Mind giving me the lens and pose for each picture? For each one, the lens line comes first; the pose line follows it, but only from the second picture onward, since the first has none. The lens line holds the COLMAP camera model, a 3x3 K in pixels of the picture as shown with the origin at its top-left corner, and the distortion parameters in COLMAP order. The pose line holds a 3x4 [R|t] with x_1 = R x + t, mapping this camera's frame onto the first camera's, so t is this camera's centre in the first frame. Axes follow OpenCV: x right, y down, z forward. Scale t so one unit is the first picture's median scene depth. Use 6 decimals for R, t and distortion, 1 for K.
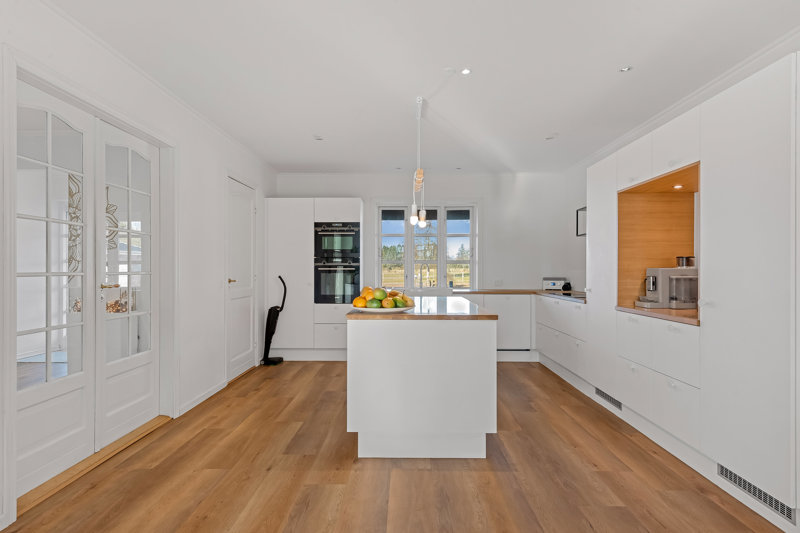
lens RADIAL K [[450.6, 0, 400.0], [0, 450.6, 259.5], [0, 0, 1]] dist [0.017838, -0.000671]
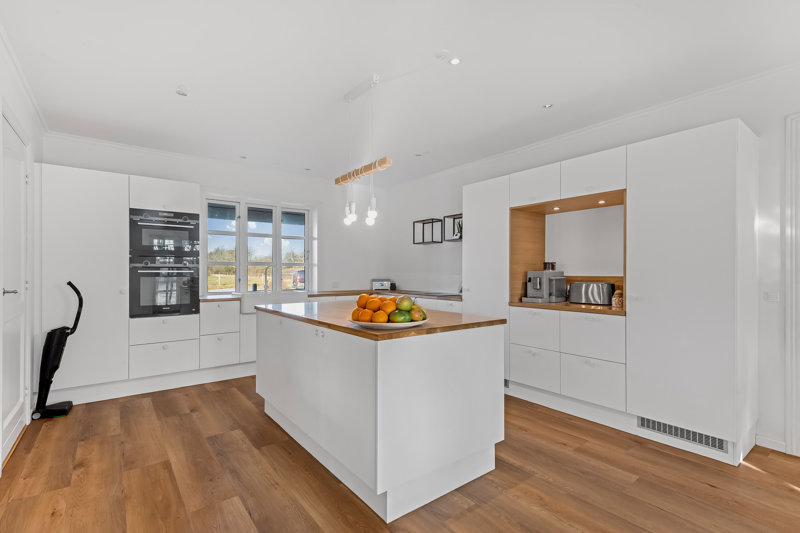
lens RADIAL K [[373.8, 0, 400.0], [0, 373.8, 266.5], [0, 0, 1]] dist [0.017380, -0.001122]
pose [[0.784617, 0.008851, 0.619917, -0.313573], [-0.013921, 0.999898, 0.003343, 0.006609], [-0.619824, -0.011253, 0.784660, 0.337689]]
